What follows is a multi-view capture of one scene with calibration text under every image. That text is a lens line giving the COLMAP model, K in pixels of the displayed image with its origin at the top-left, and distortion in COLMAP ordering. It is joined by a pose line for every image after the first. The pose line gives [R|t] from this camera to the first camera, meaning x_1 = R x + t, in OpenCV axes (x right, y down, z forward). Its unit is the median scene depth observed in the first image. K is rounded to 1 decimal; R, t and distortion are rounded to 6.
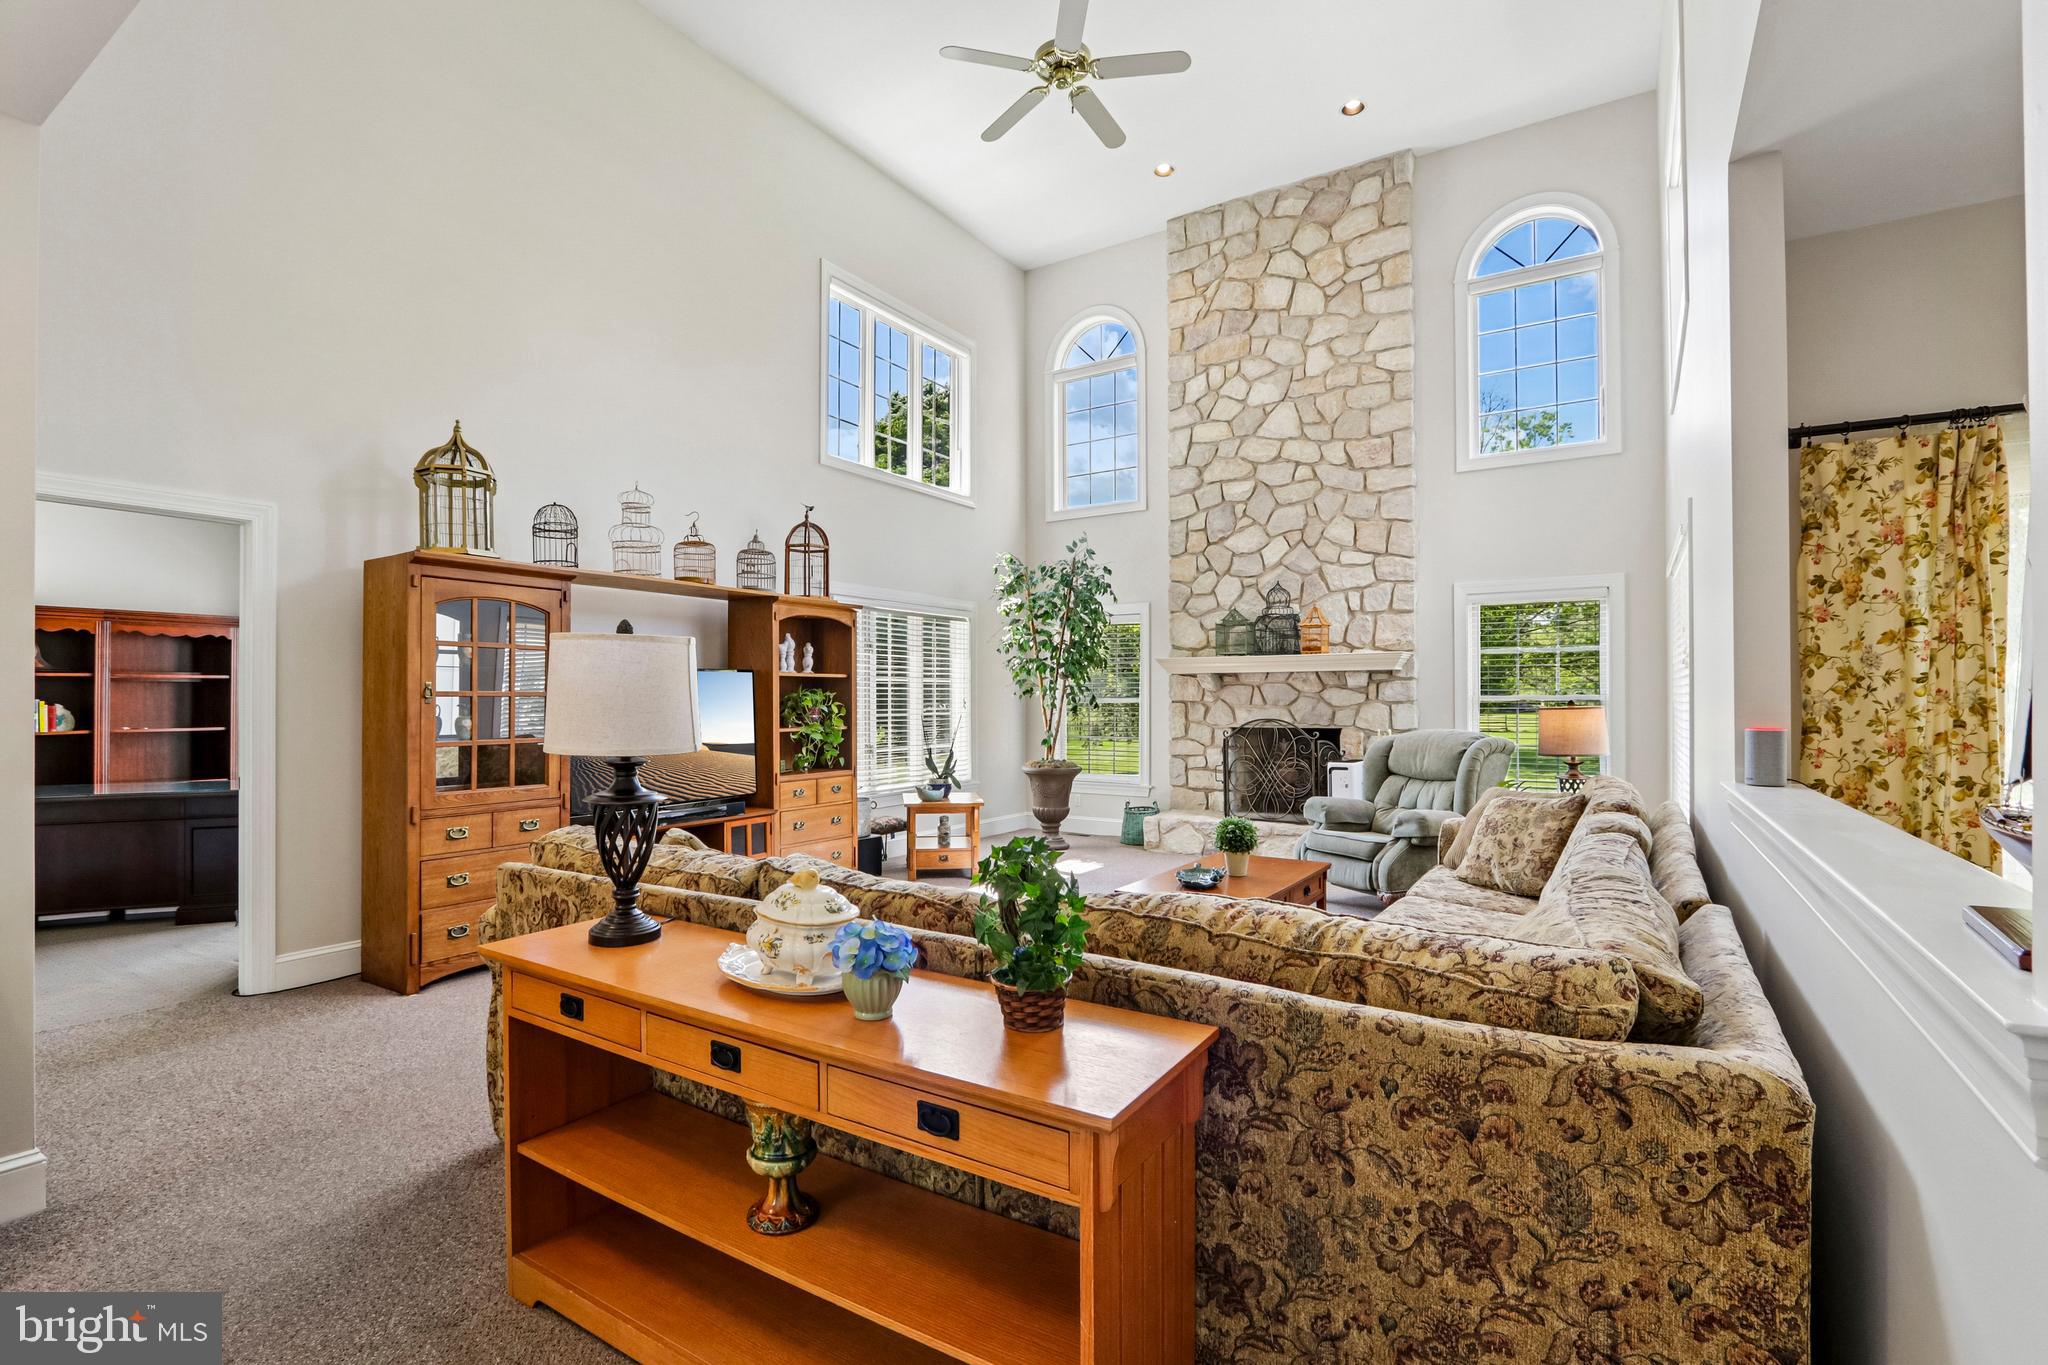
lens RADIAL K [[938.2, 0, 1015.9], [0, 938.2, 692.9], [0, 0, 1]] dist [-0.017498, 0.001814]
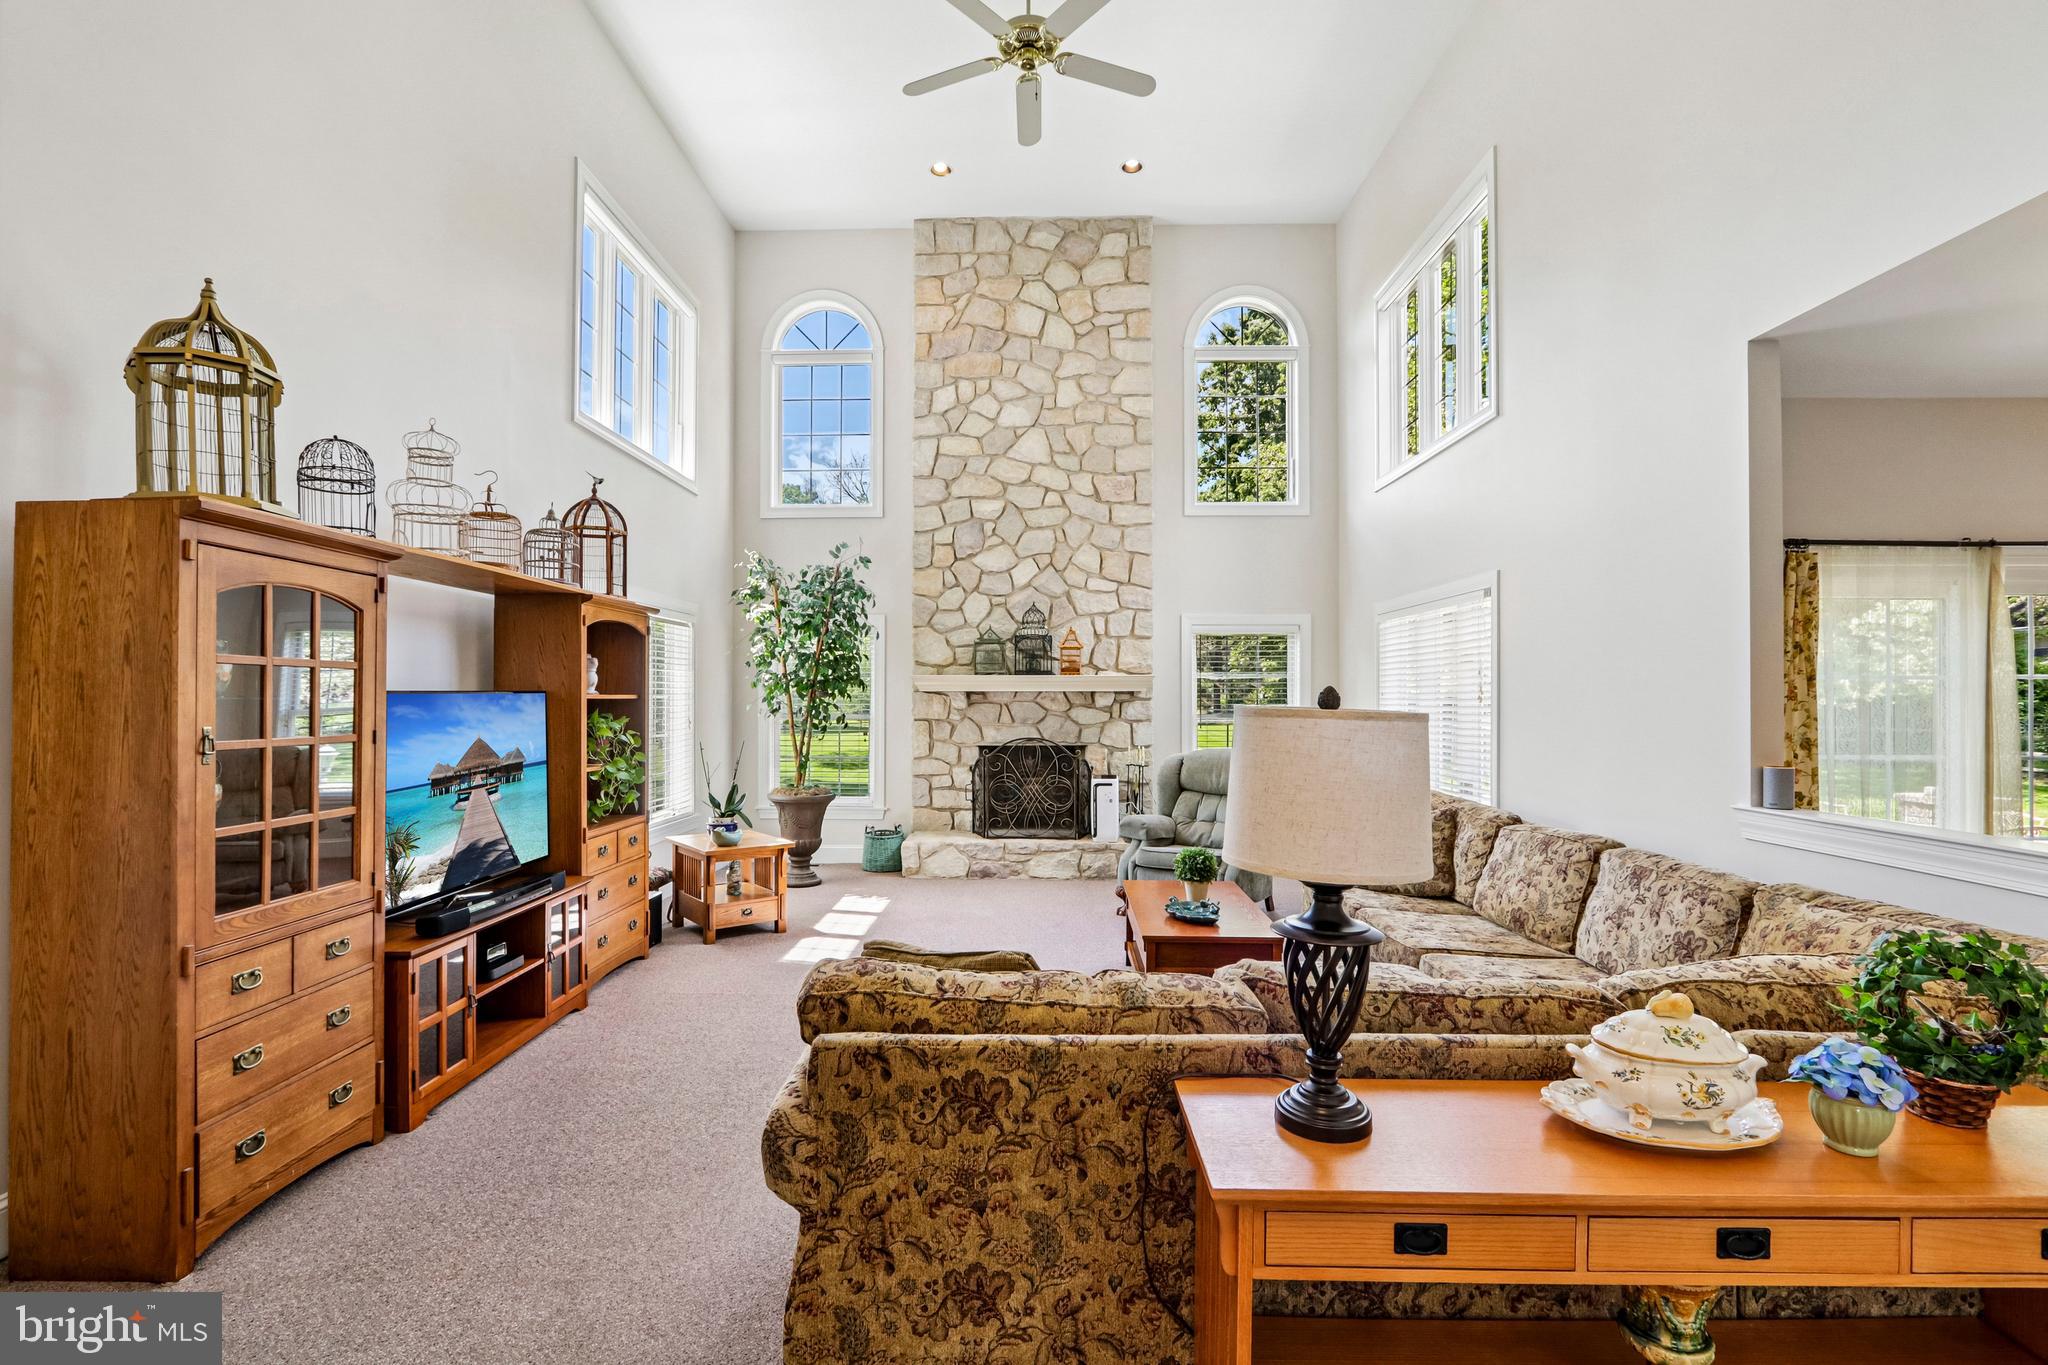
lens RADIAL K [[938.2, 0, 1015.9], [0, 938.2, 692.9], [0, 0, 1]] dist [-0.017498, 0.001814]
pose [[0.854628, 0.006466, 0.519200, -0.269745], [-0.006565, 0.999977, -0.001647, -0.018807], [-0.519199, -0.002000, 0.854651, 0.134618]]
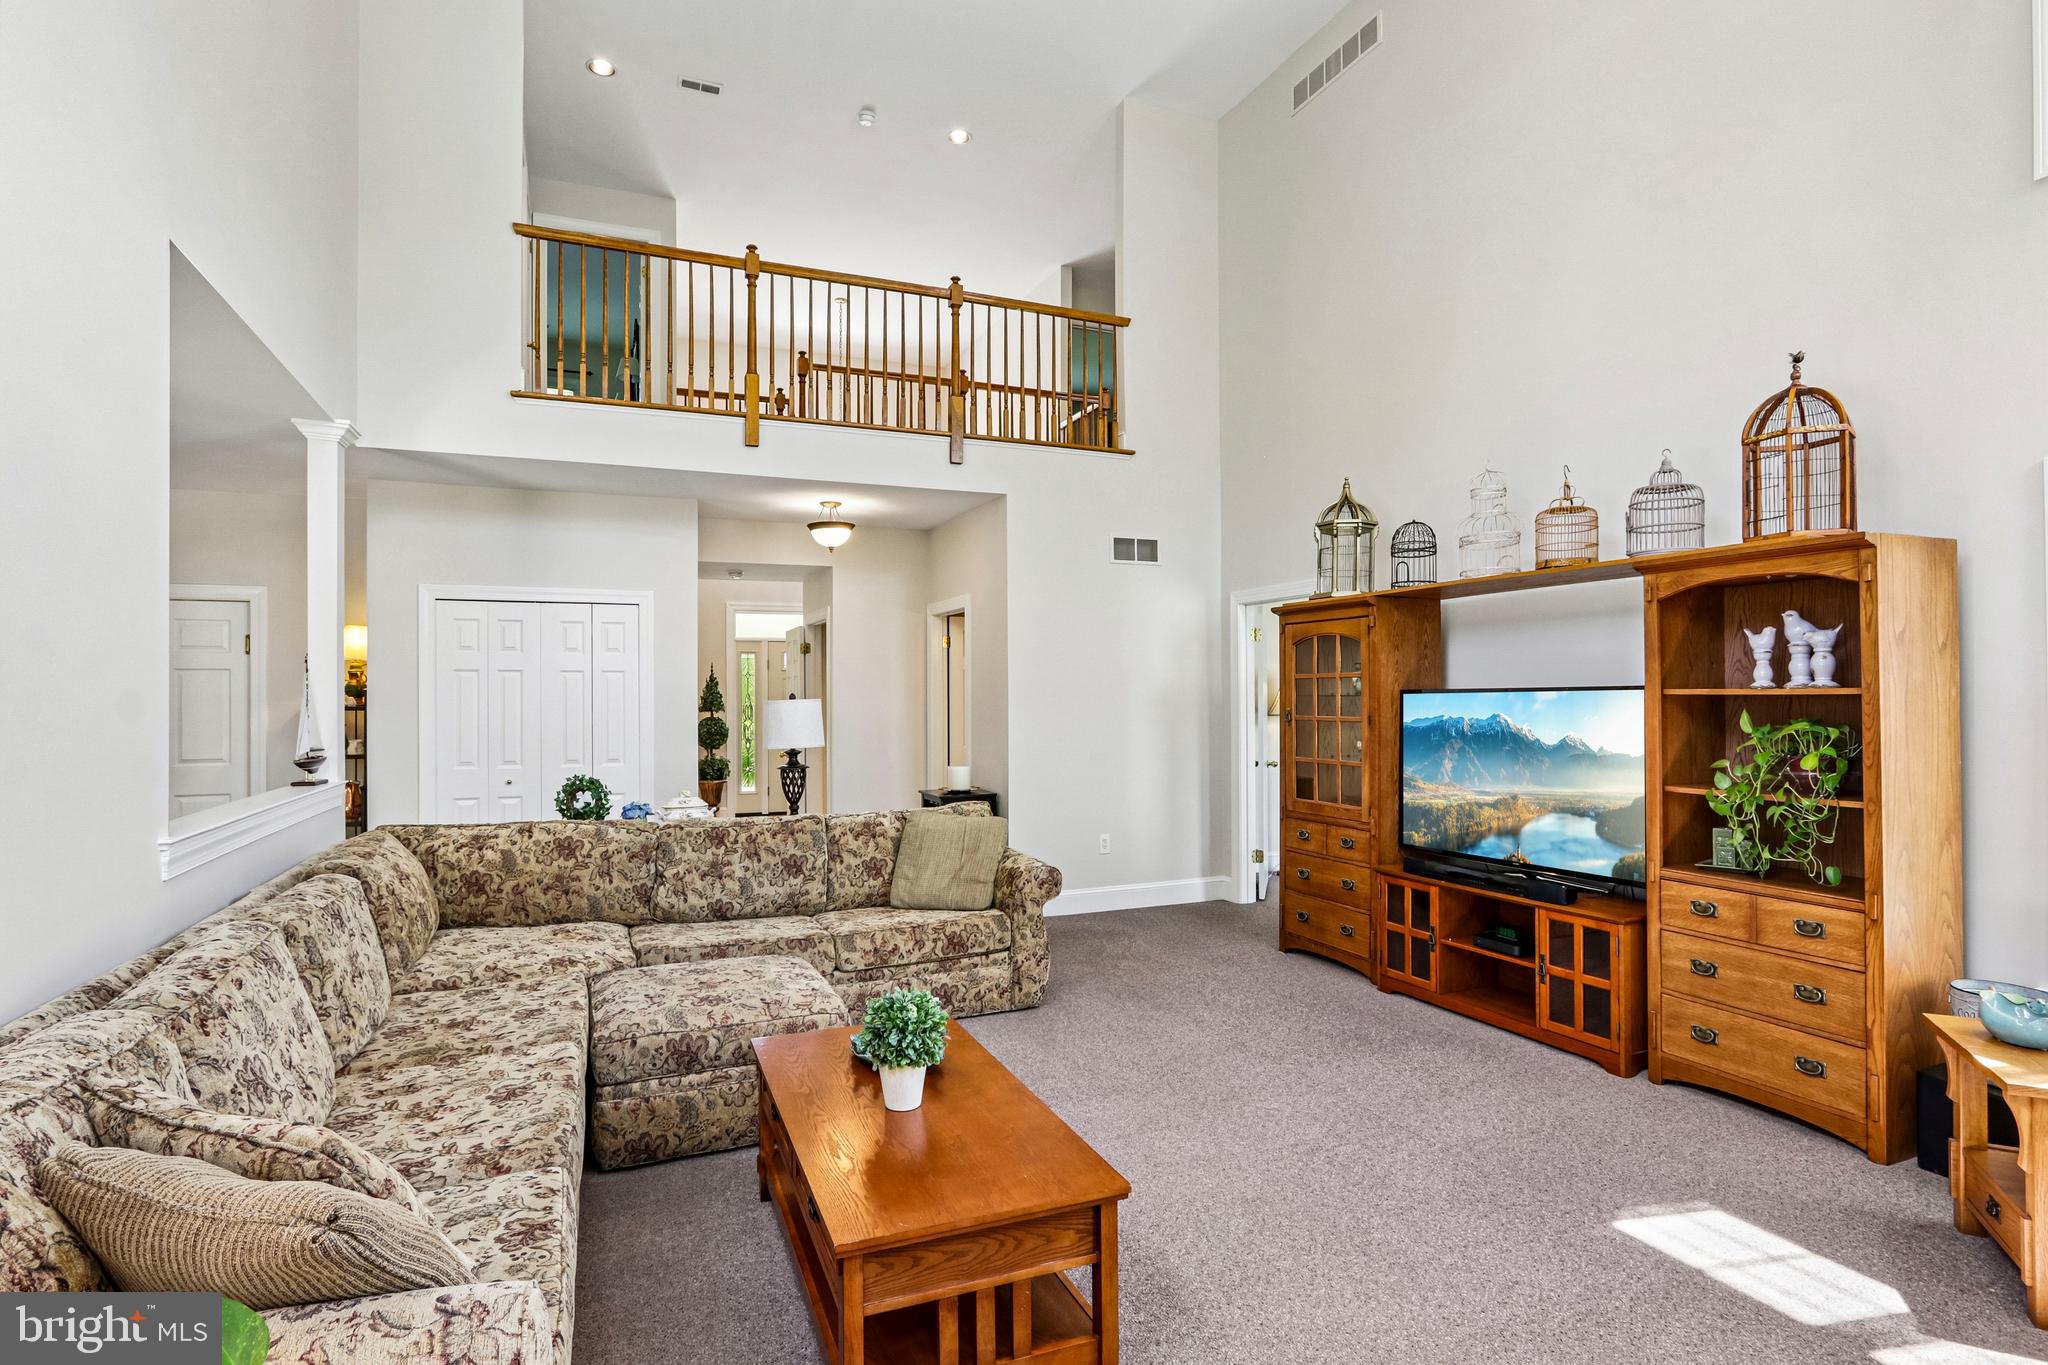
lens RADIAL K [[1029.5, 0, 1018.9], [0, 1029.5, 689.2], [0, 0, 1]] dist [-0.001684, -0.001008]
pose [[-0.565245, -0.004062, -0.824913, 0.389239], [0.007899, 0.999915, -0.010336, -0.014404], [0.824885, -0.012358, -0.565166, 0.801675]]
